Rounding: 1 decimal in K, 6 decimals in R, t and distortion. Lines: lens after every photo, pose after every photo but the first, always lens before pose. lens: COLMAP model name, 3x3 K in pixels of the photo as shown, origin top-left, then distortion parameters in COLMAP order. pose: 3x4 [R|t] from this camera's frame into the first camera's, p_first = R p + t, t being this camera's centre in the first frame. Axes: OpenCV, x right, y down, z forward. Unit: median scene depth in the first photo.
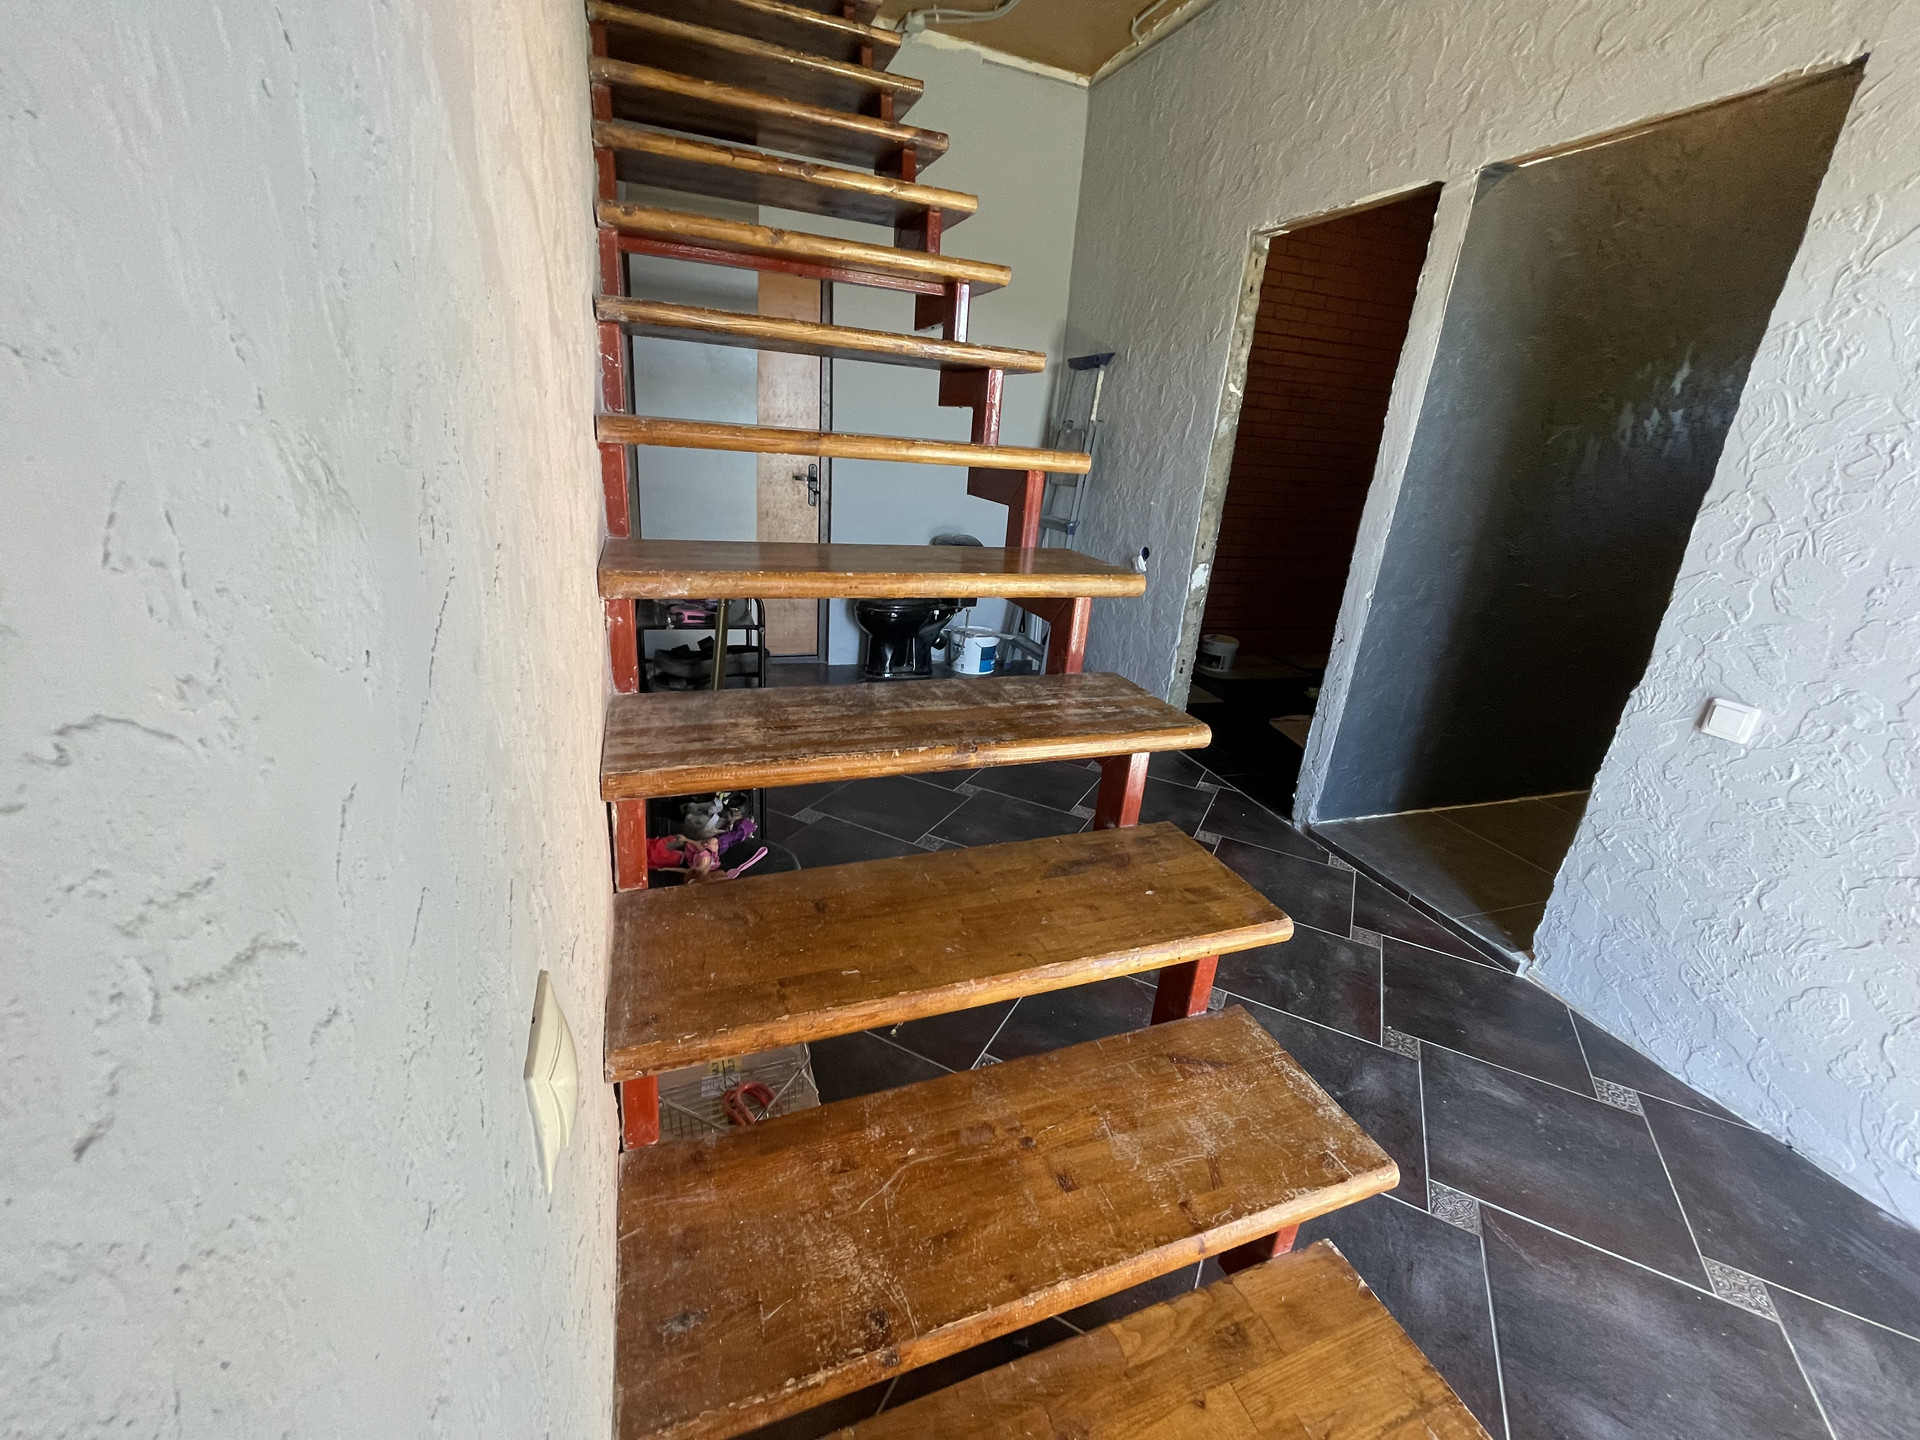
lens RADIAL K [[774.4, 0, 958.4], [0, 774.4, 715.0], [0, 0, 1]] dist [-0.004565, 0.000384]
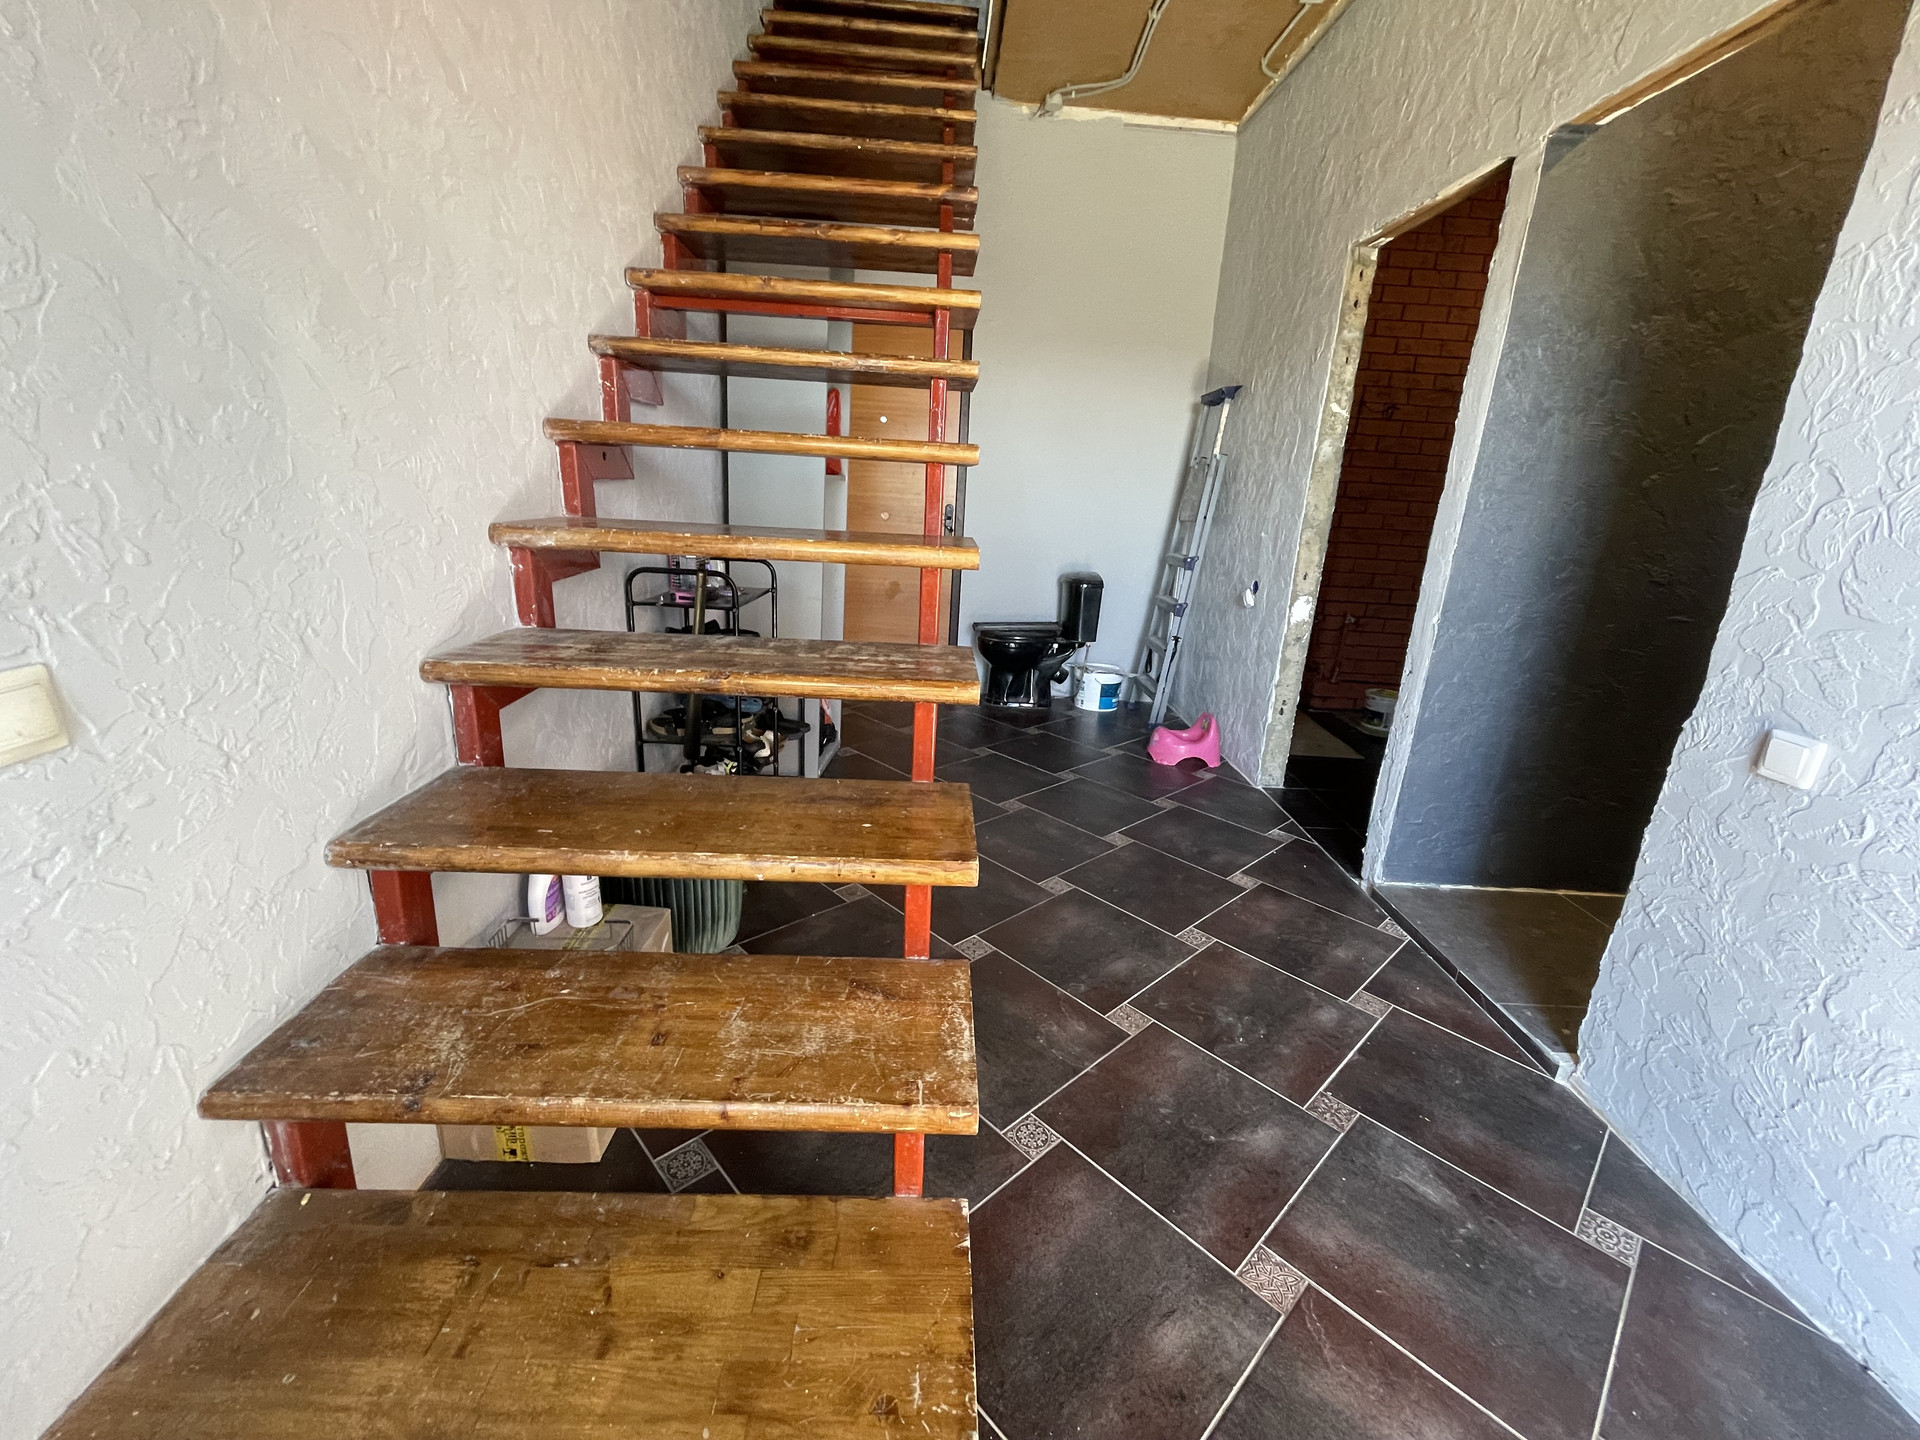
lens RADIAL K [[774.4, 0, 961.8], [0, 774.4, 715.9], [0, 0, 1]] dist [-0.004565, 0.000384]
pose [[0.944826, 0.070731, -0.319846, 0.383727], [-0.096795, 0.993092, -0.066319, 0.077455], [0.312946, 0.093620, 0.945145, 0.020118]]
